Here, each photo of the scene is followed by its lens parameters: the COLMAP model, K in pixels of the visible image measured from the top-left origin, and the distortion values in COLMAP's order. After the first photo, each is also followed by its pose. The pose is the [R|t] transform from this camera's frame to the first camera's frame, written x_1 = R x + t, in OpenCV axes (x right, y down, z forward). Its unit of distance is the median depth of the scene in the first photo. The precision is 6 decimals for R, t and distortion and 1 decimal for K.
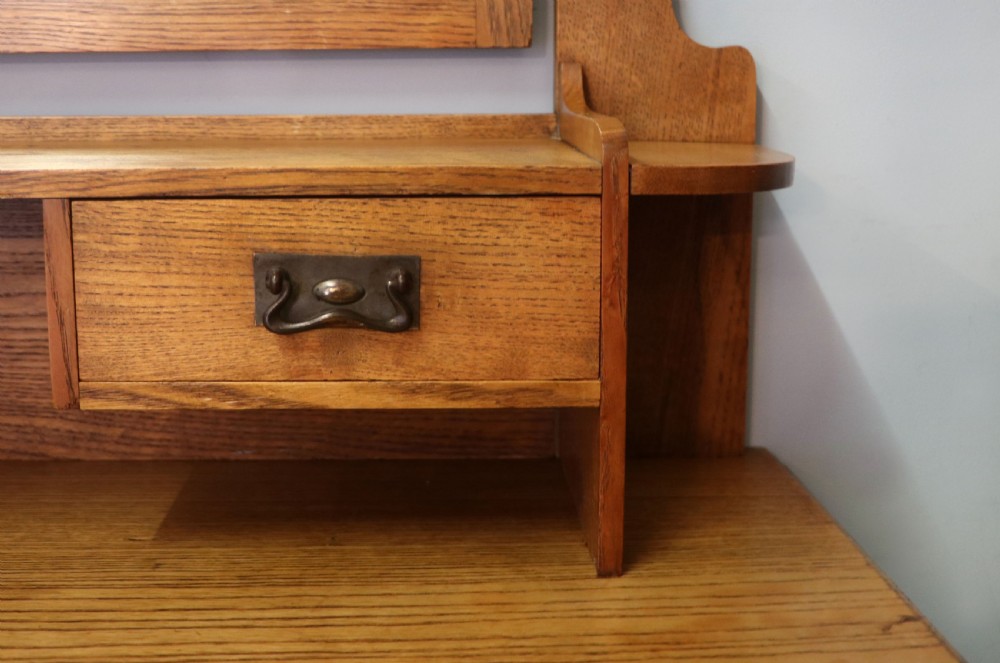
lens RADIAL K [[1378.7, 0, 454.5], [0, 1378.7, 252.5], [0, 0, 1]] dist [-0.095258, 0.000000]
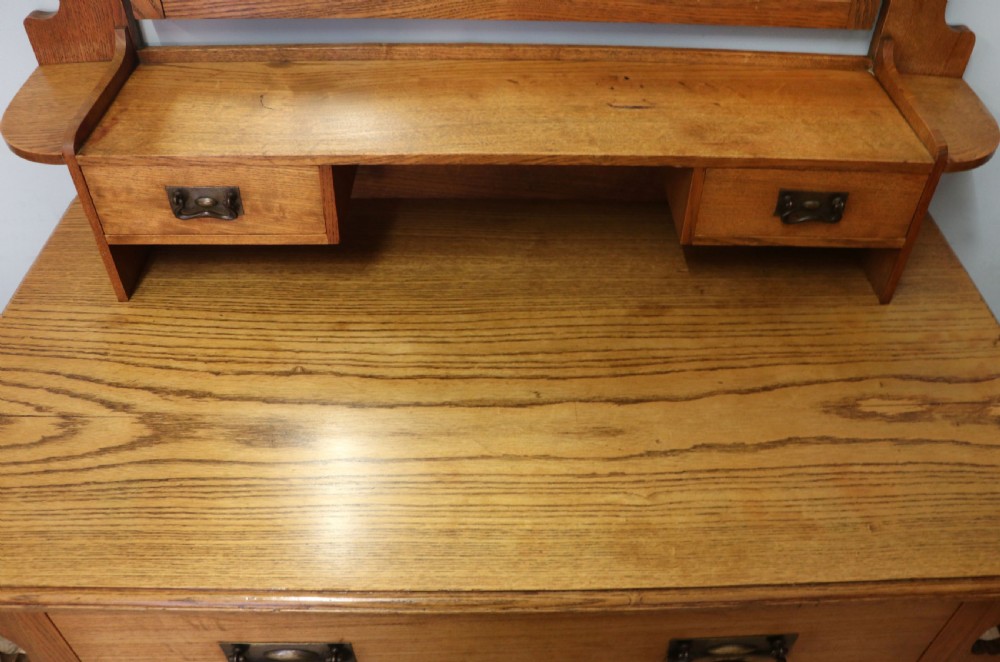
lens RADIAL K [[849.1, 0, 526.2], [0, 849.1, 326.5], [0, 0, 1]] dist [-0.167192, 0.111281]
pose [[0.999559, 0.018099, 0.023536, -0.581852], [-0.028381, 0.815263, 0.578395, -0.588046], [-0.008720, -0.578808, 0.815417, -0.243808]]
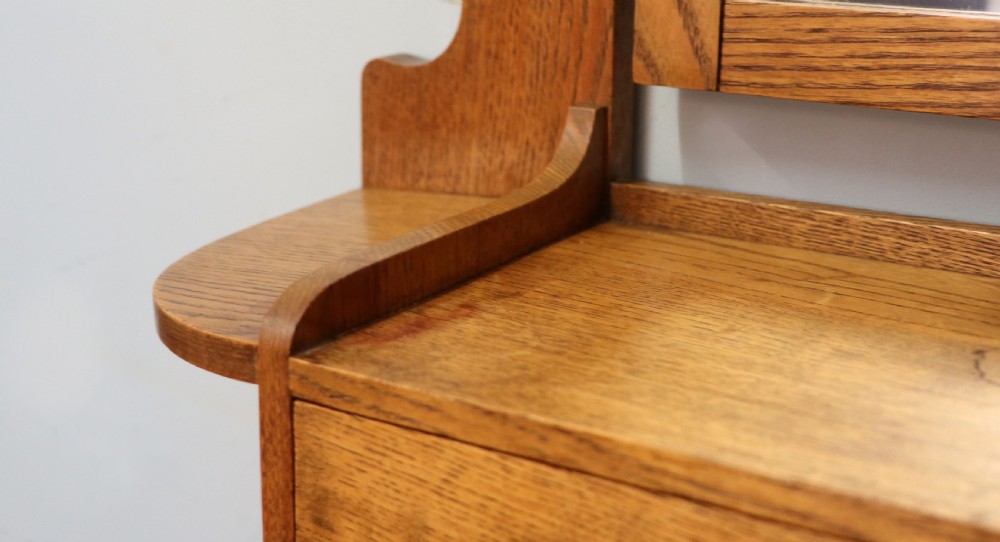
lens RADIAL K [[1447.7, 0, 444.1], [0, 1447.7, 229.4], [0, 0, 1]] dist [-0.030421, 0.000000]
pose [[0.827318, 0.137067, -0.544755, -0.854706], [-0.081334, 0.988784, 0.125267, -0.200675], [0.555815, -0.059329, 0.829186, 0.446252]]
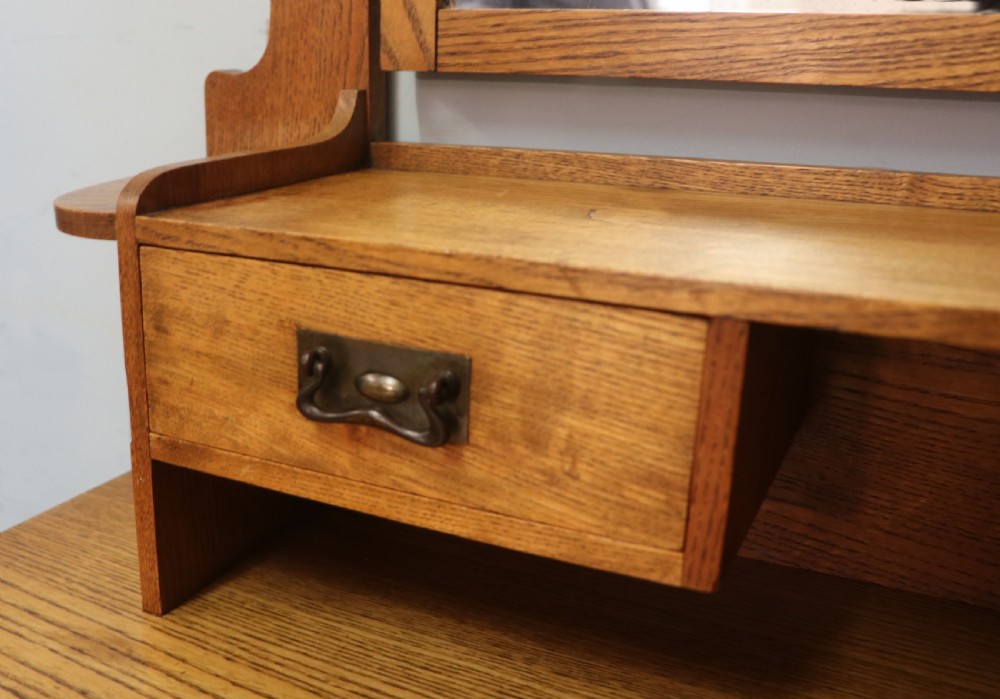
lens RADIAL K [[1059.9, 0, 362.4], [0, 1059.9, 317.0], [0, 0, 1]] dist [-0.138229, 0.000000]
pose [[0.852089, 0.124251, -0.508435, -0.757303], [-0.066020, 0.989170, 0.131089, -0.093217], [0.519217, -0.078133, 0.851064, 0.411332]]
